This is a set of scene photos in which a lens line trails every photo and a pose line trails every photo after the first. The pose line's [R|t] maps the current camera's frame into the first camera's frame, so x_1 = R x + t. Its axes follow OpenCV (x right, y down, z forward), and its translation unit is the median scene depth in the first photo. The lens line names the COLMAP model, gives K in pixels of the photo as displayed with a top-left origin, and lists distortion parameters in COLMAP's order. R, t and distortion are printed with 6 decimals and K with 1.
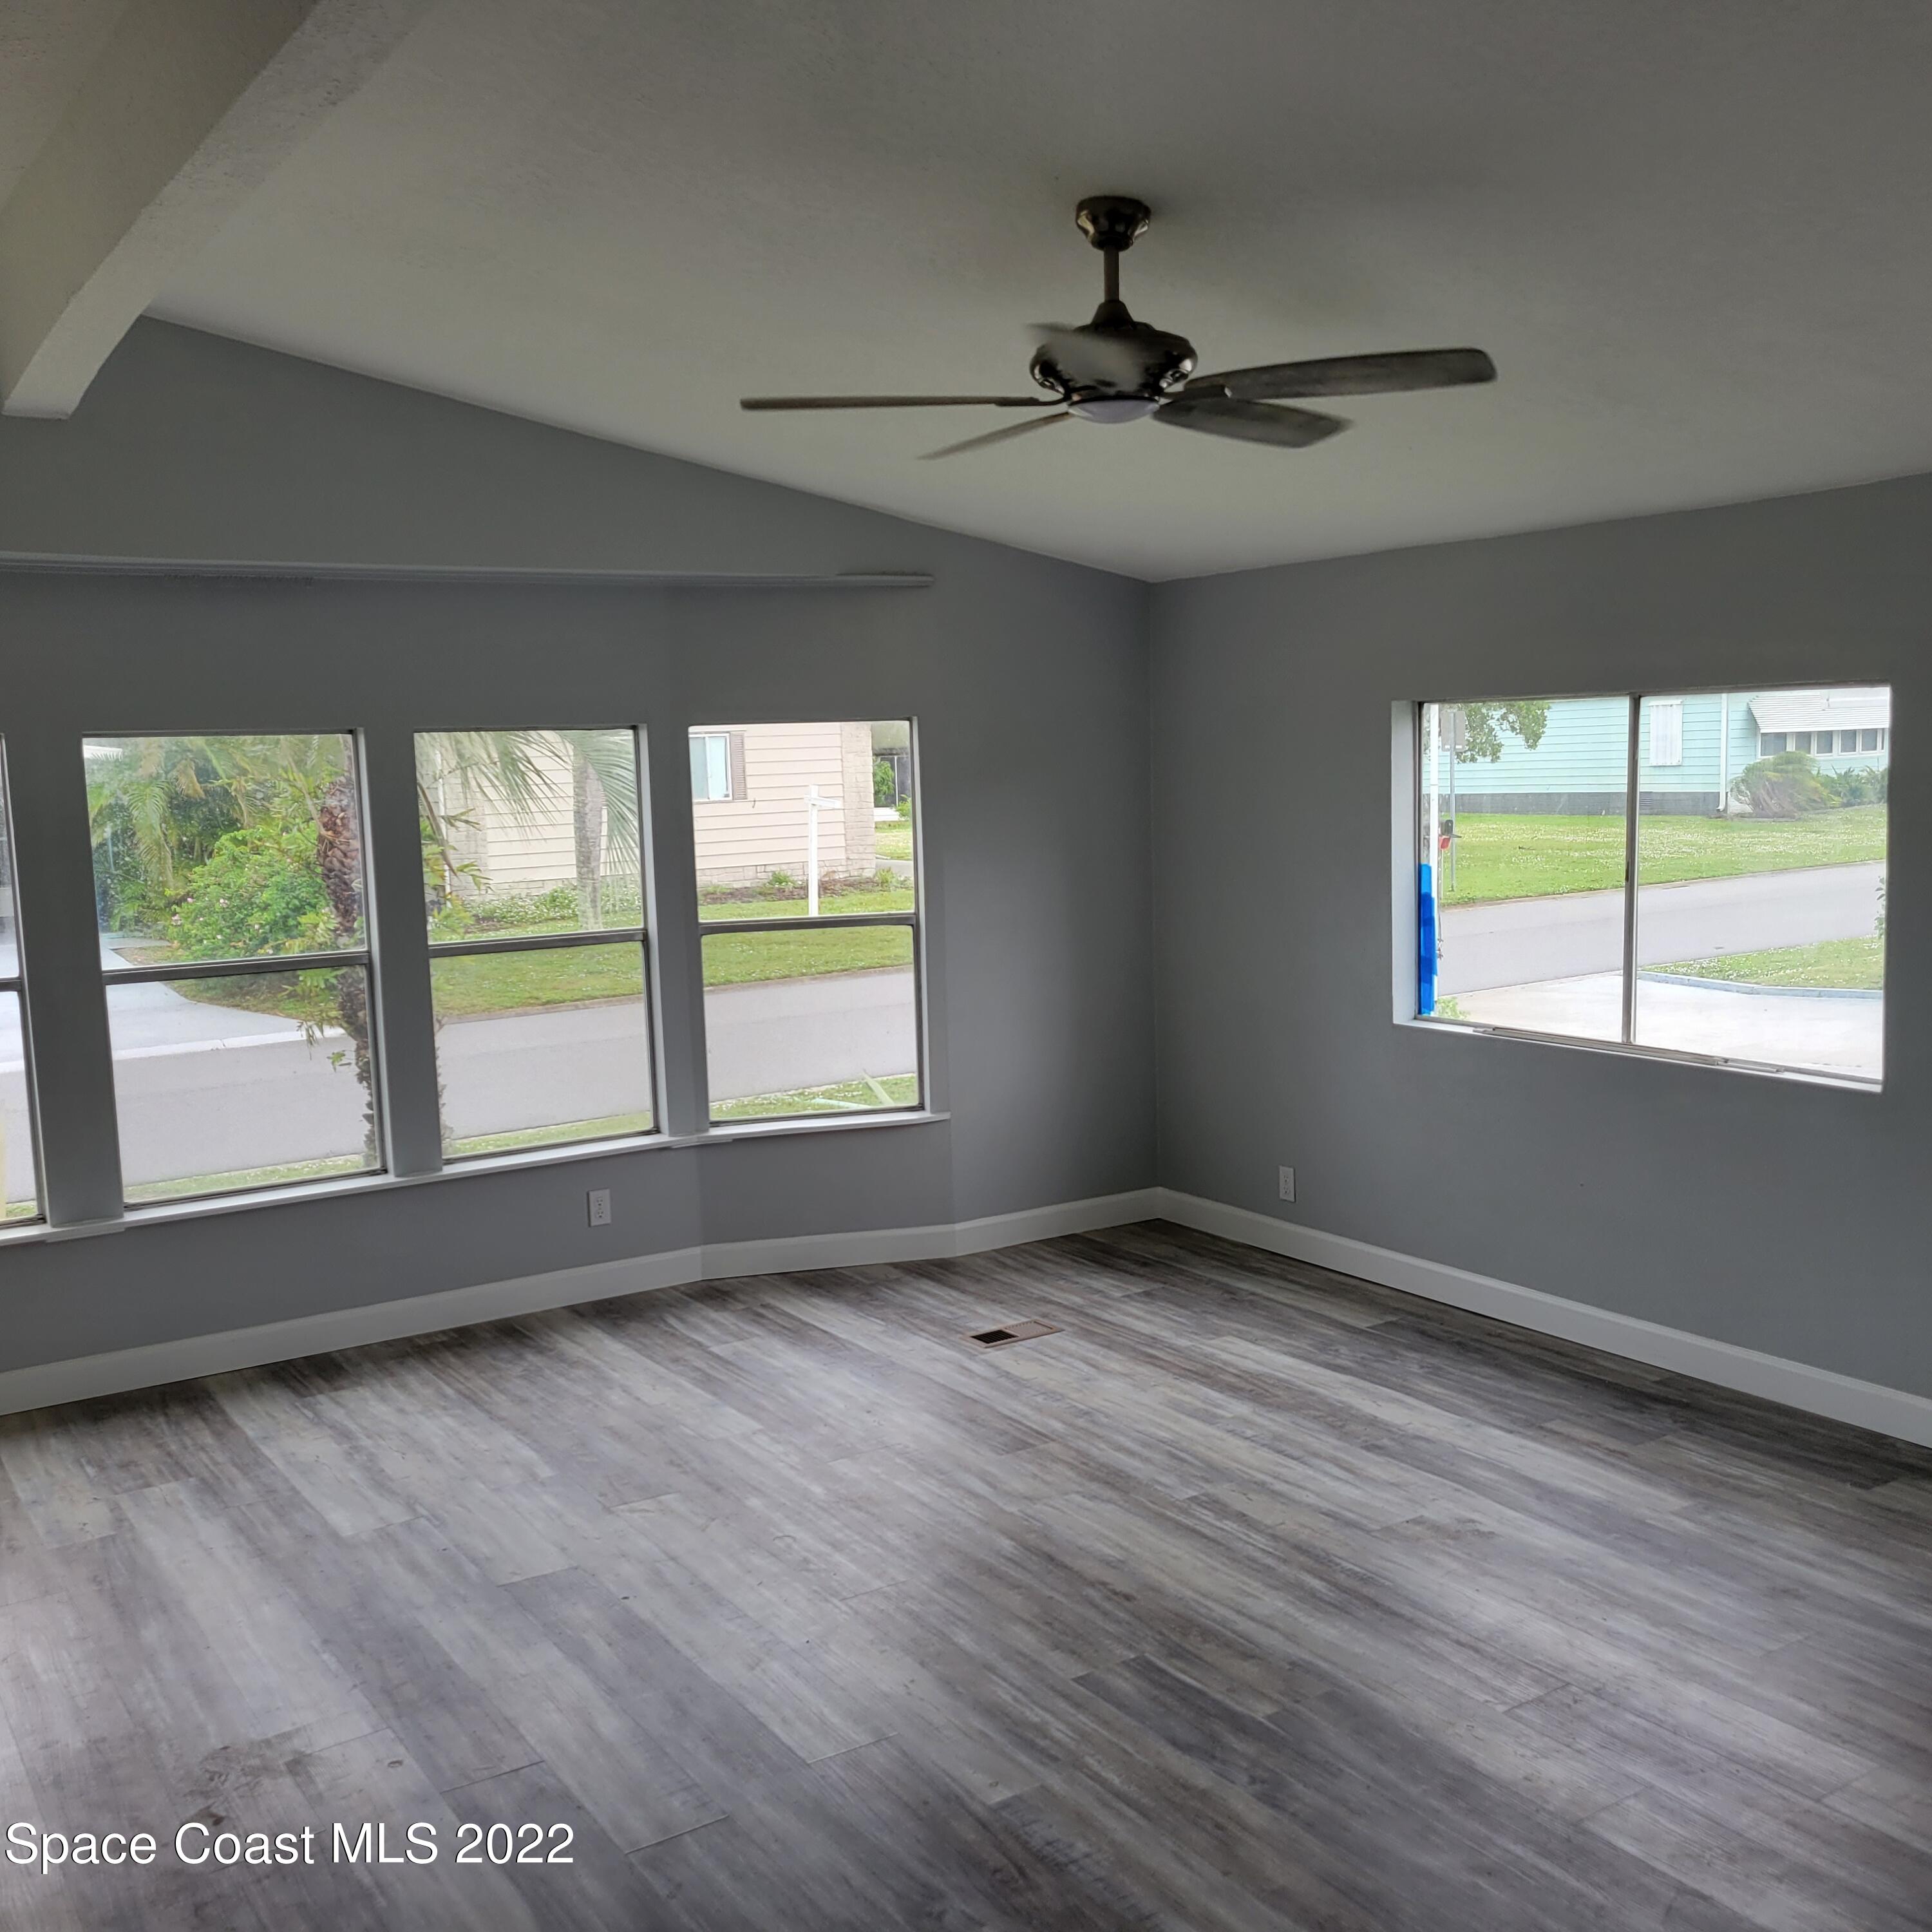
lens RADIAL K [[1985.3, 0, 948.4], [0, 1985.3, 1036.5], [0, 0, 1]] dist [0.044824, -0.029451]
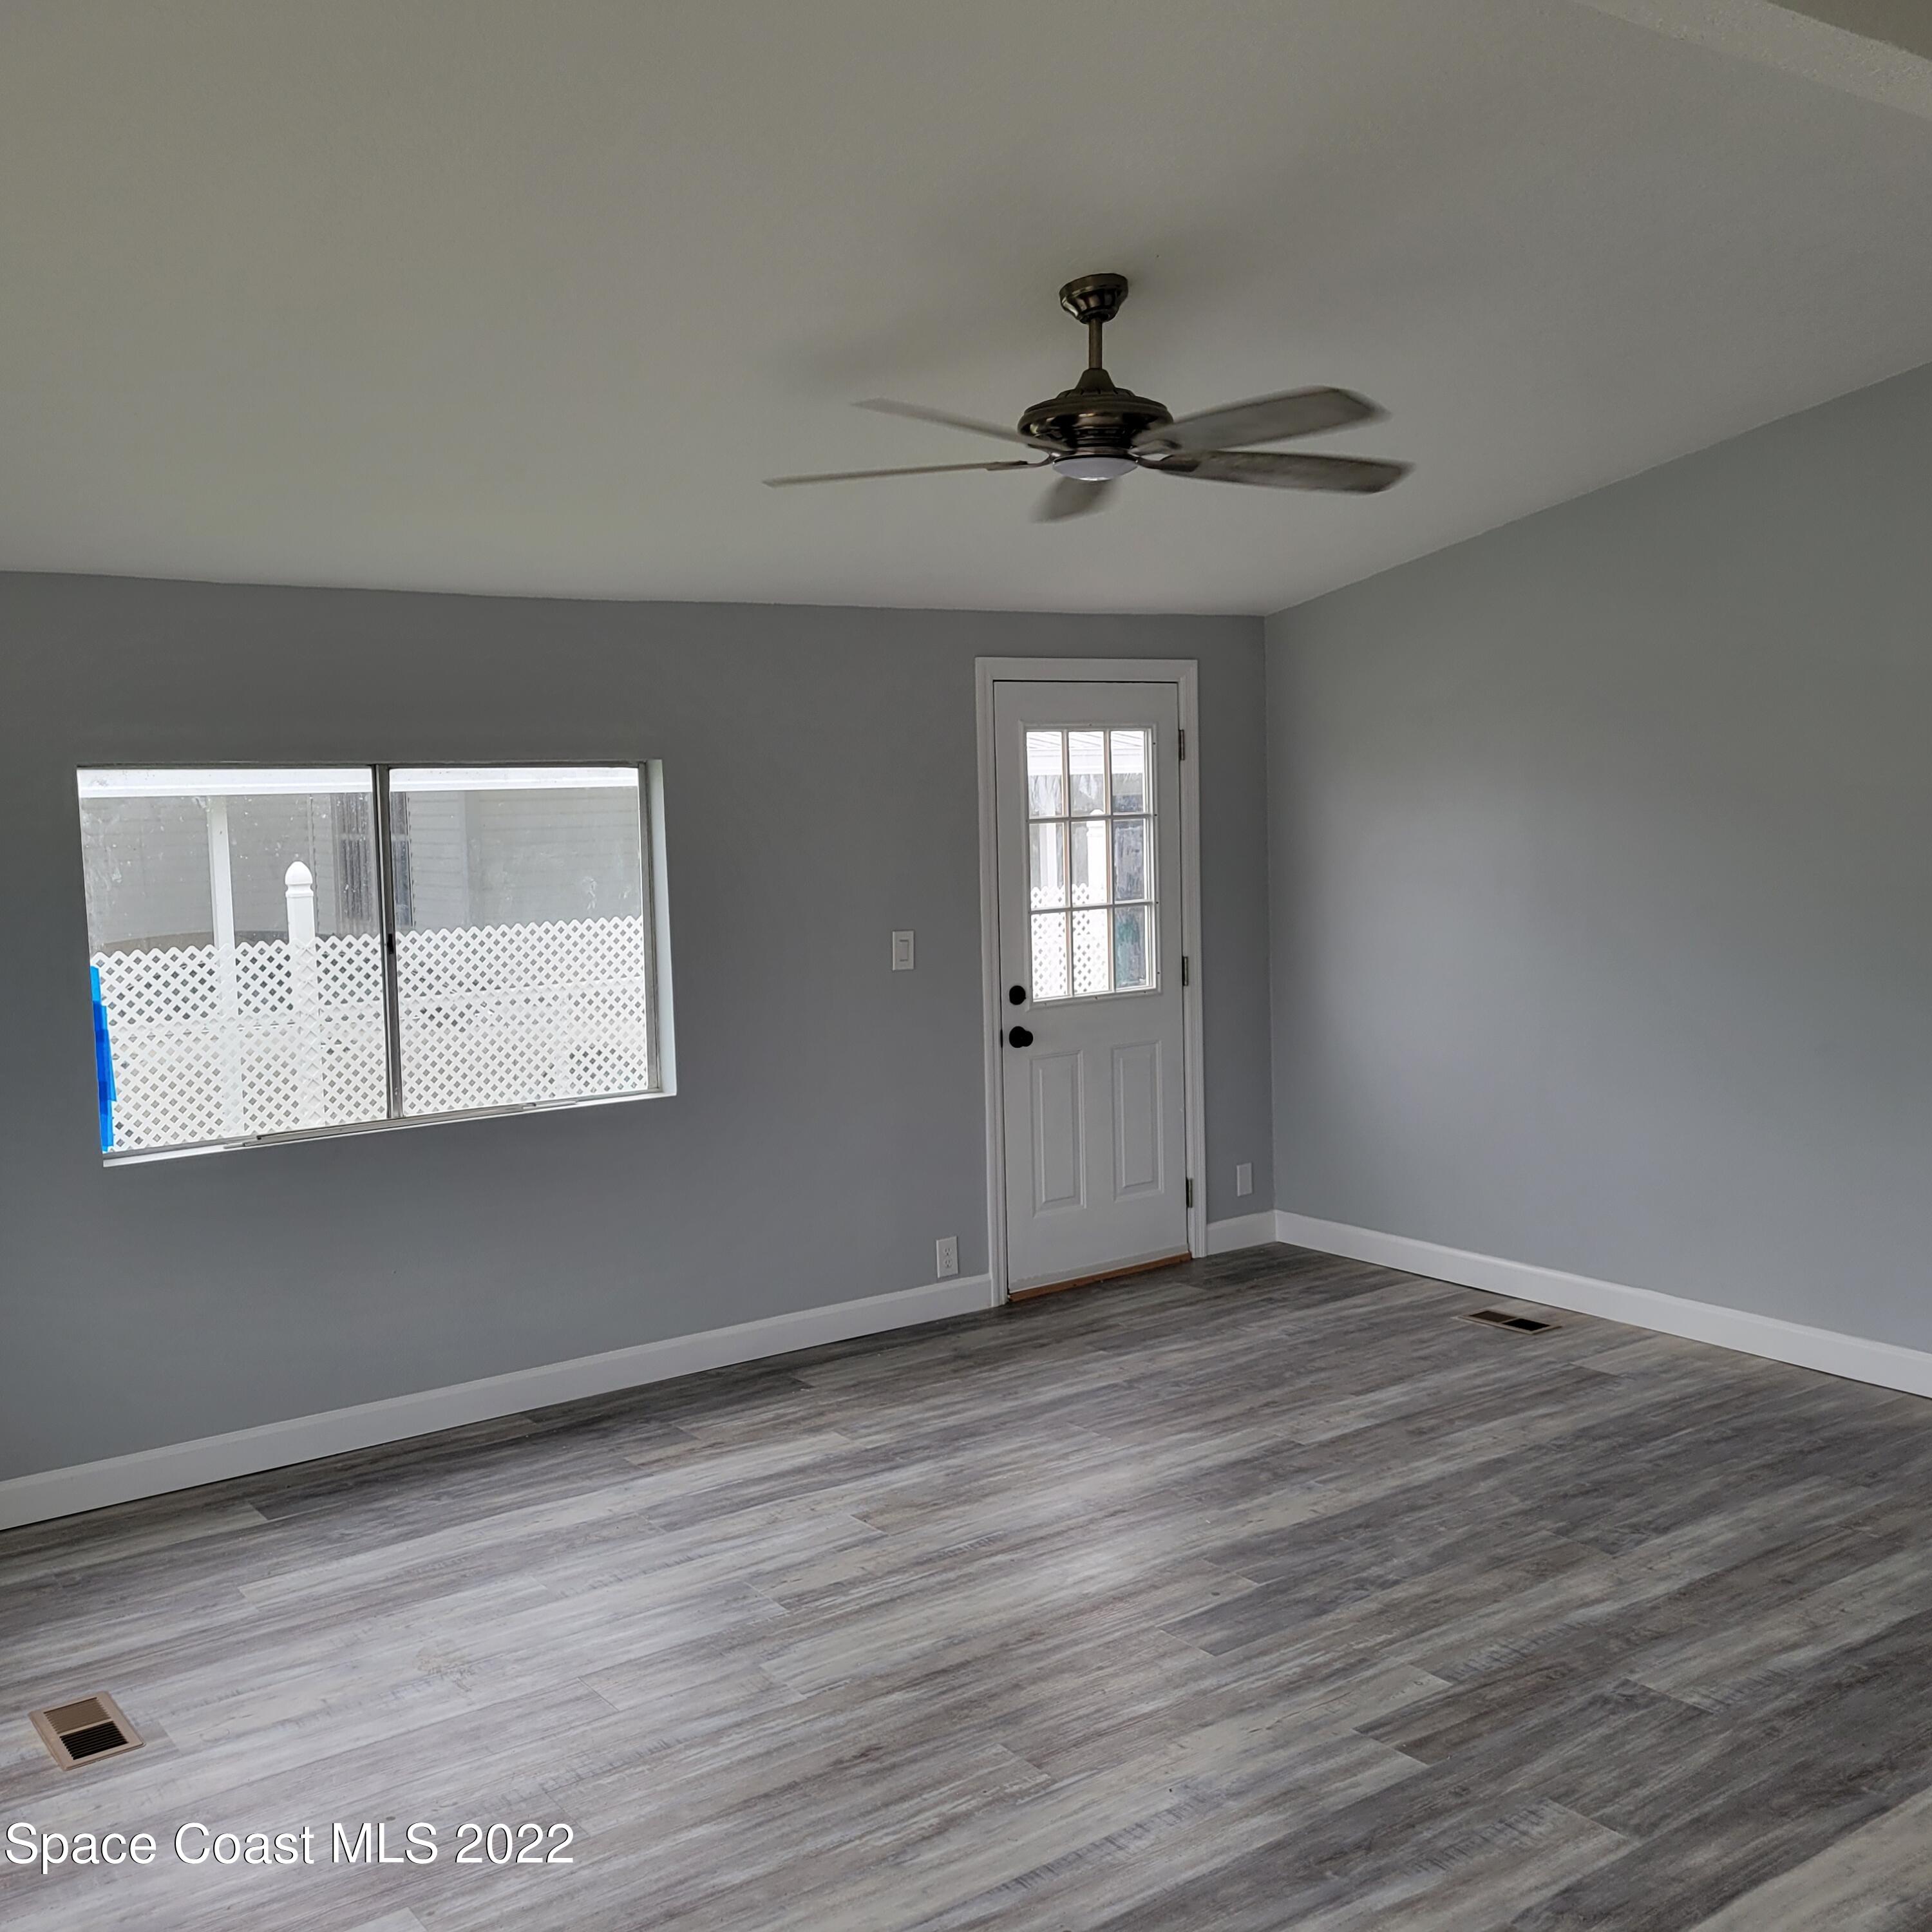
lens RADIAL K [[1985.3, 0, 948.4], [0, 1985.3, 1036.5], [0, 0, 1]] dist [0.044824, -0.029451]
pose [[-0.076839, -0.093859, 0.992616, -0.711474], [0.175407, 0.978759, 0.106127, -0.101077], [-0.981493, 0.182267, -0.058743, 0.862338]]
